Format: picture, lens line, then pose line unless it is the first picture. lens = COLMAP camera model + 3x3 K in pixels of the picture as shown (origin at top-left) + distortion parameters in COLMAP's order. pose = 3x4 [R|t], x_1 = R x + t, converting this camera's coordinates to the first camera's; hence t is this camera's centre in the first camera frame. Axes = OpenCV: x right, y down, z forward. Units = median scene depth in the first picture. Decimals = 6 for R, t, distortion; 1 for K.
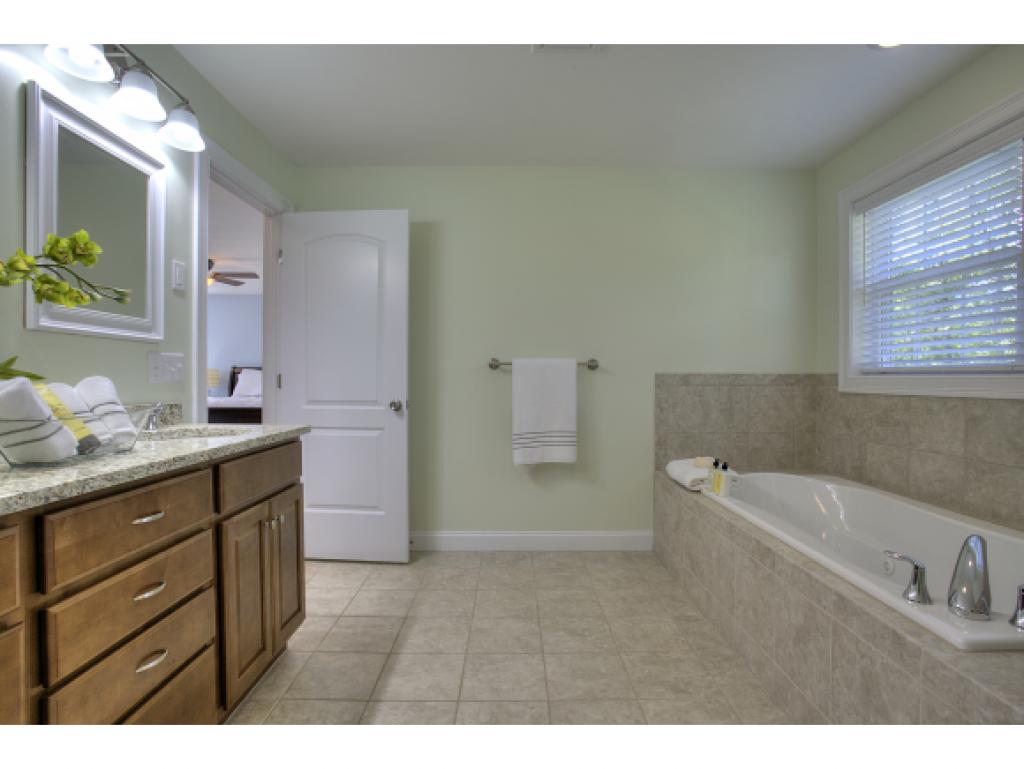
lens RADIAL K [[498.3, 0, 507.6], [0, 498.3, 383.3], [0, 0, 1]] dist [-0.053913, 0.018208]
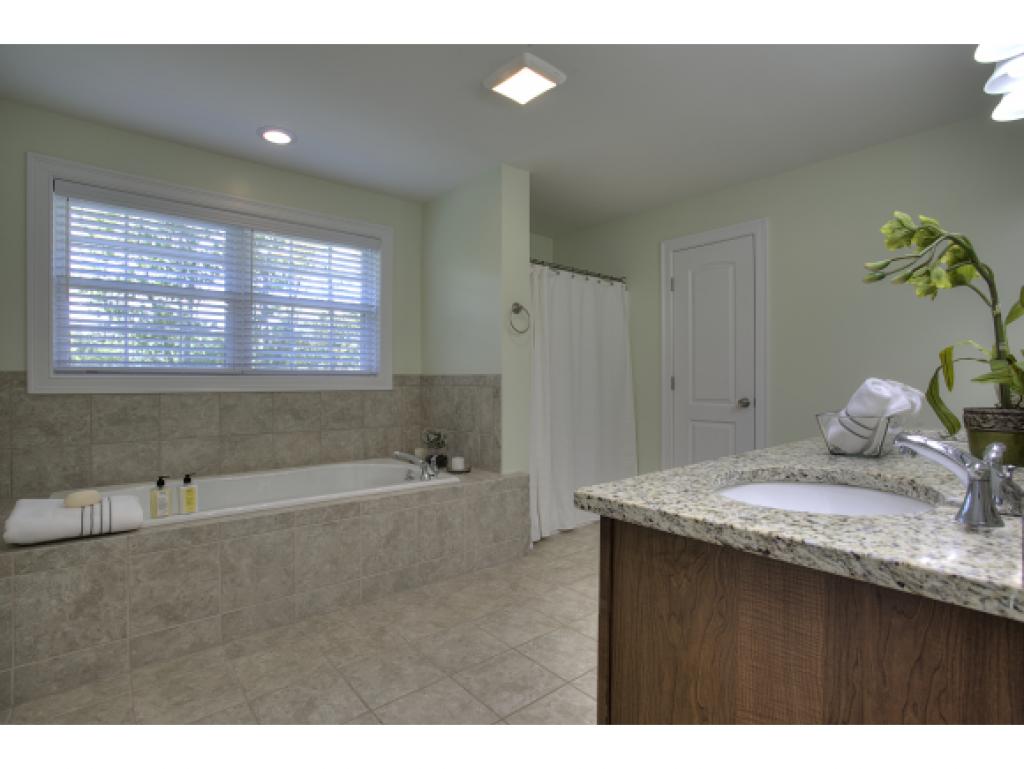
lens RADIAL K [[498.3, 0, 509.4], [0, 498.3, 383.6], [0, 0, 1]] dist [-0.053913, 0.018208]
pose [[-0.646374, -0.007059, 0.762988, -0.650658], [0.003058, 0.999925, 0.011842, -0.009642], [-0.763014, 0.009988, -0.646304, 1.253893]]
